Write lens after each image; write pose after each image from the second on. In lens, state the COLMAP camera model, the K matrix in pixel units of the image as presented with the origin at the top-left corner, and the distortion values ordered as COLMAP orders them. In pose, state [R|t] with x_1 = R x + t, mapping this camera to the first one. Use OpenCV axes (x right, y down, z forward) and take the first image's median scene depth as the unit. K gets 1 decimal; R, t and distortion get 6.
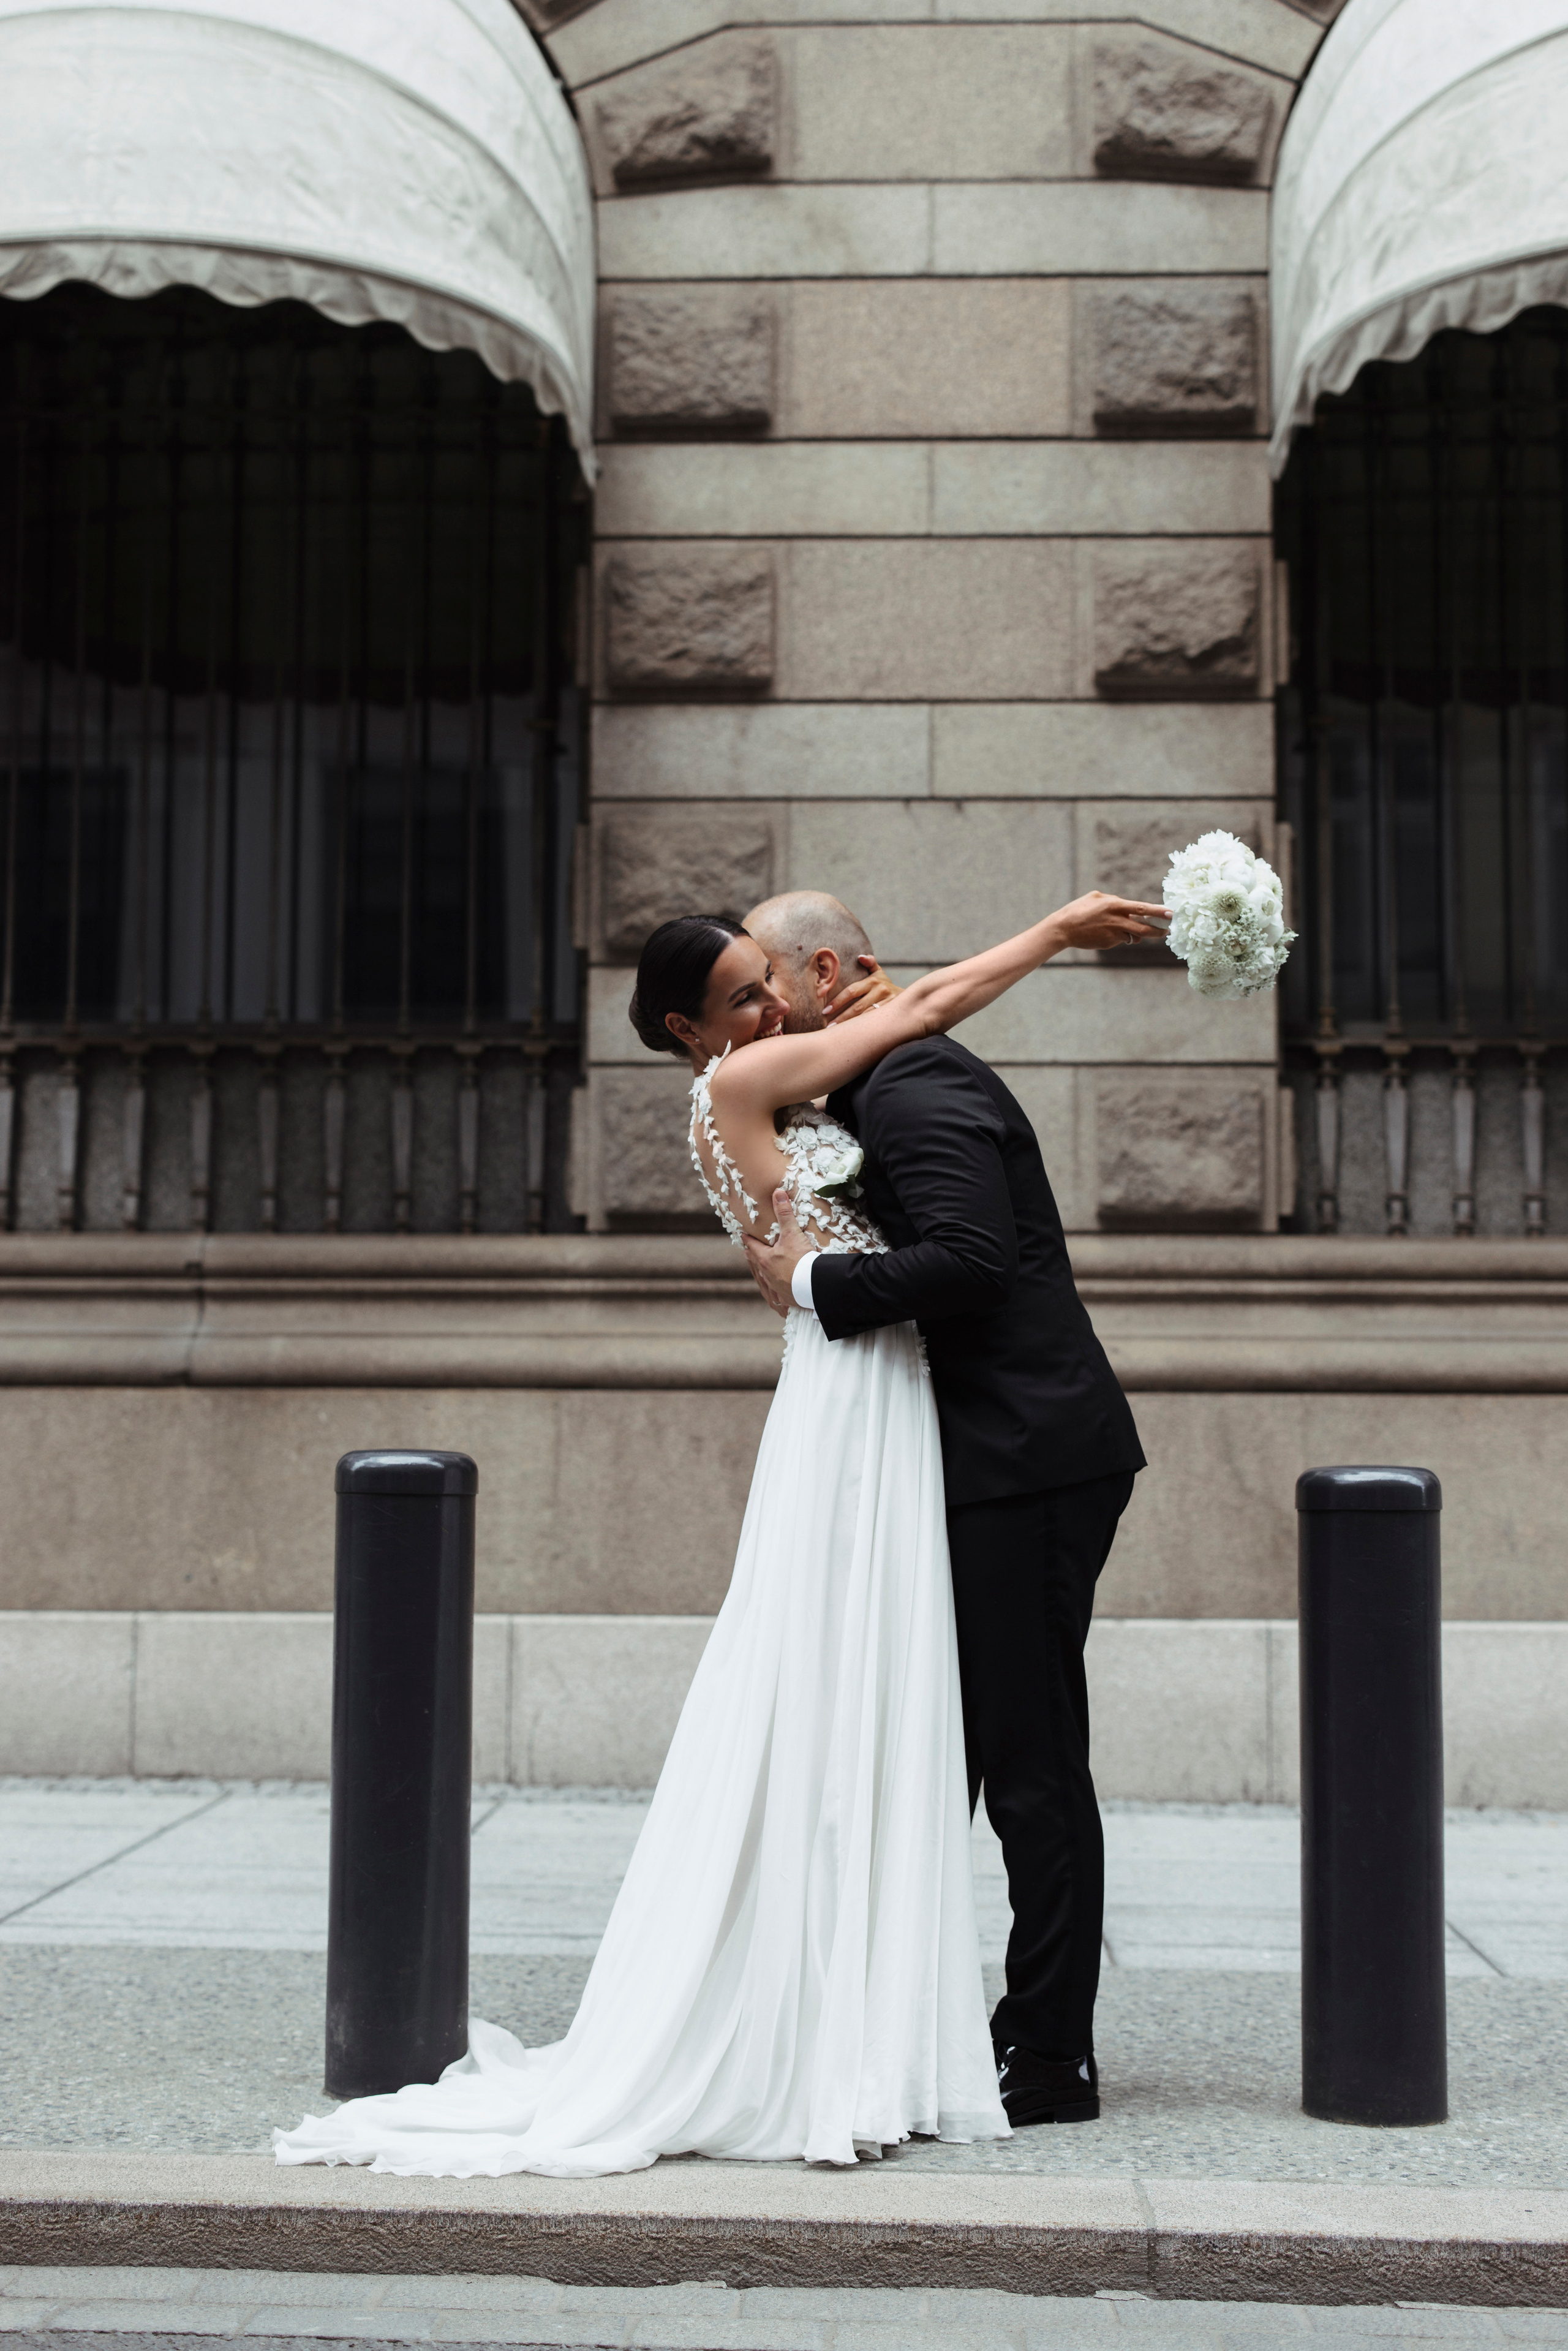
lens RADIAL K [[3360.7, 0, 795.7], [0, 3360.7, 1175.4], [0, 0, 1]] dist [0.021117, 0.000000]
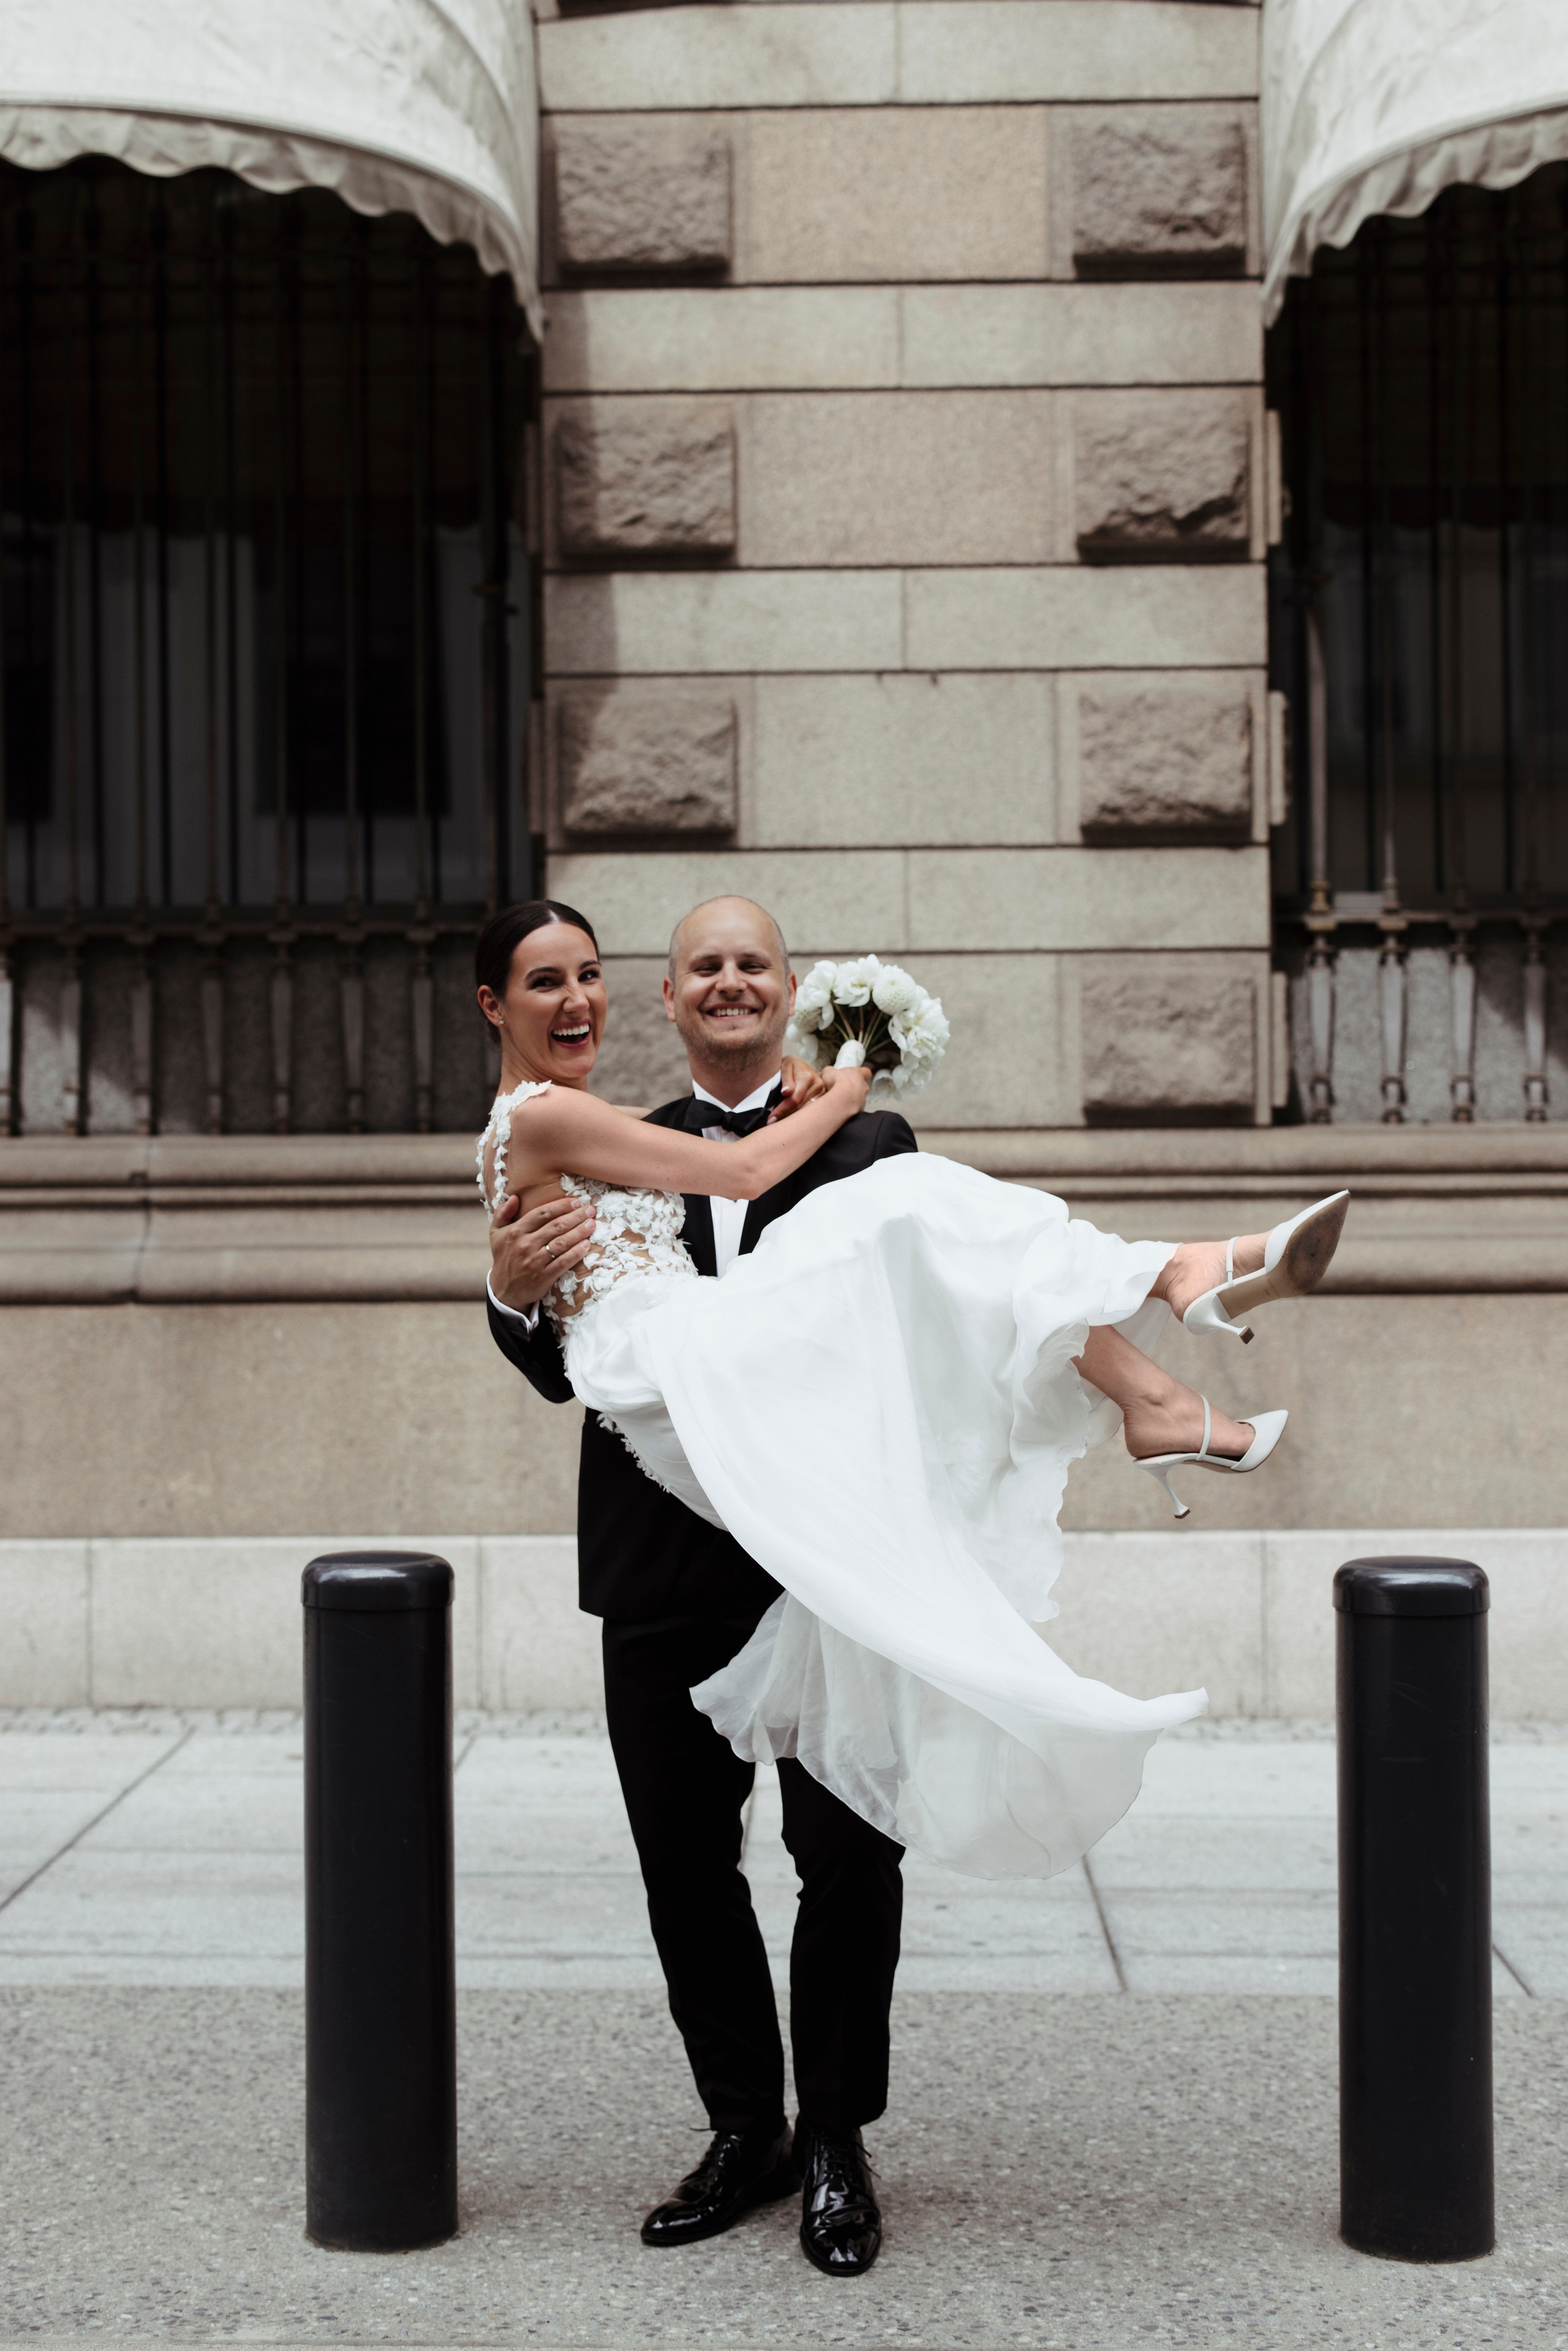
lens RADIAL K [[3360.7, 0, 791.7], [0, 3360.7, 1172.9], [0, 0, 1]] dist [0.021117, 0.000000]
pose [[0.999802, -0.013817, 0.014331, -0.007039], [0.012525, 0.996161, 0.086636, -0.054042], [-0.015473, -0.086439, 0.996137, 0.043690]]
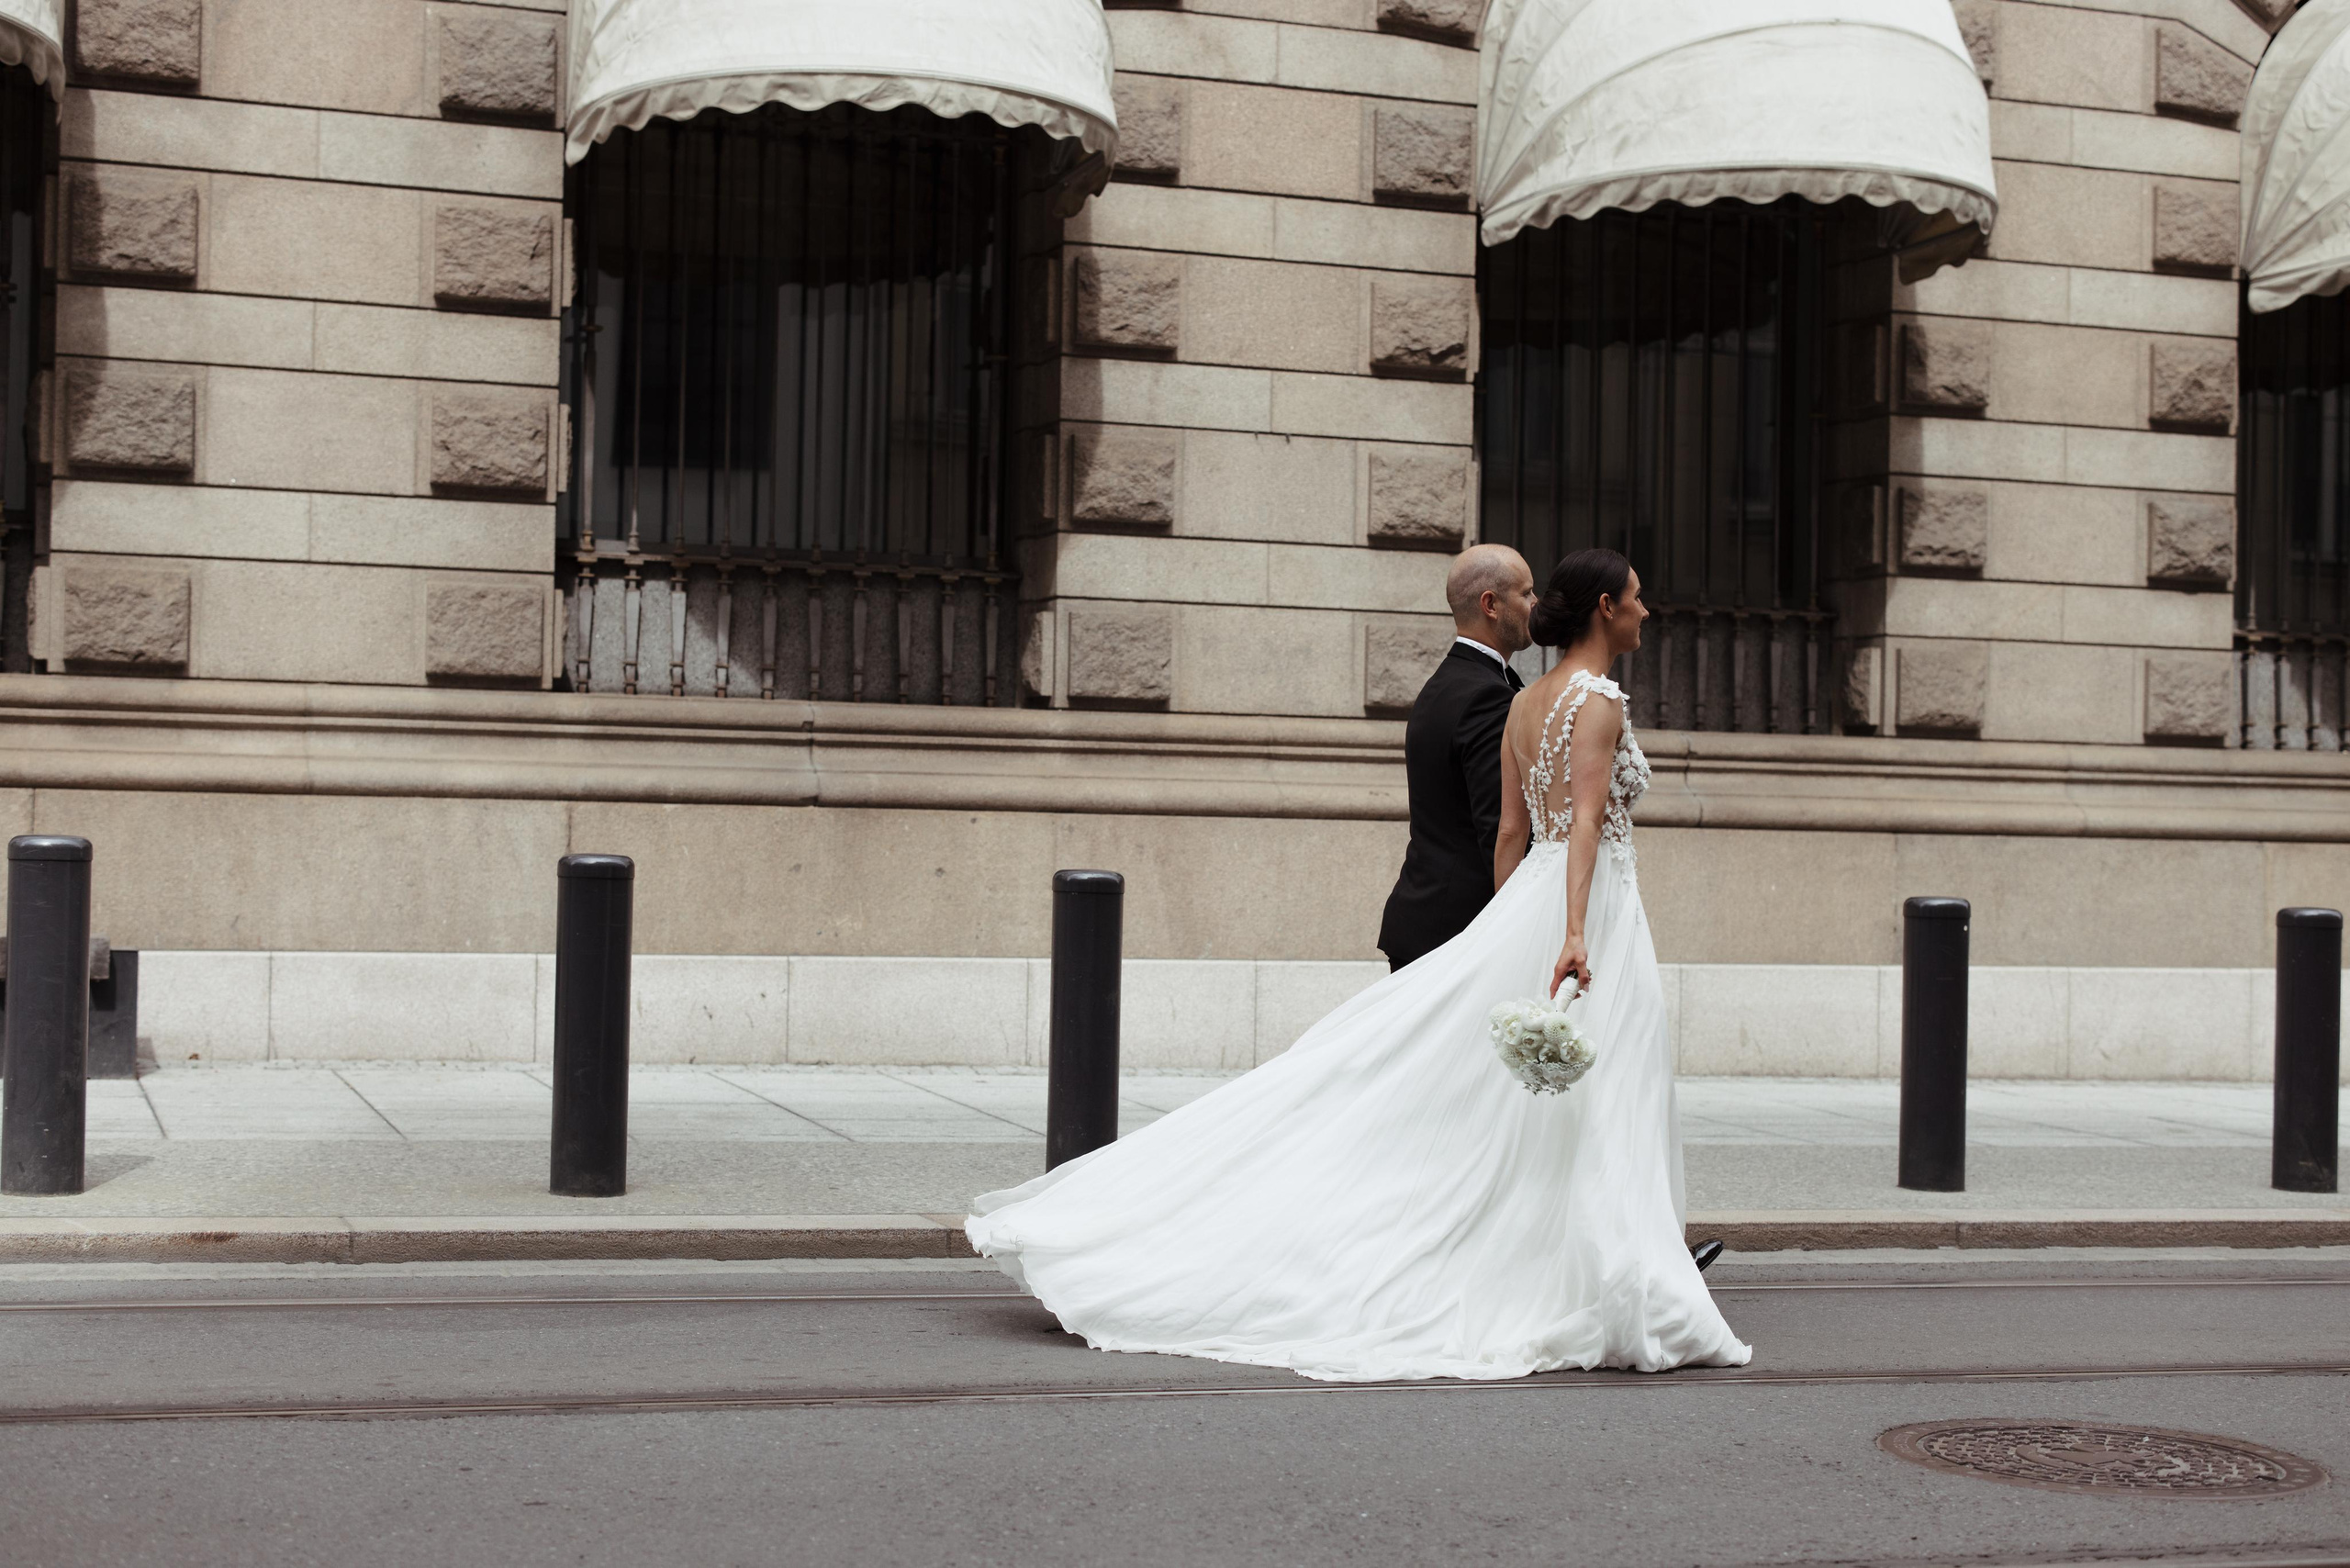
lens RADIAL K [[3359.6, 0, 1178.4], [0, 3359.6, 794.1], [0, 0, 1]] dist [0.021117, 0.000000]
pose [[0.928447, 0.018980, 0.370979, -0.572133], [-0.050588, 0.995850, 0.075656, -0.062121], [-0.368003, -0.089010, 0.925554, -0.430370]]
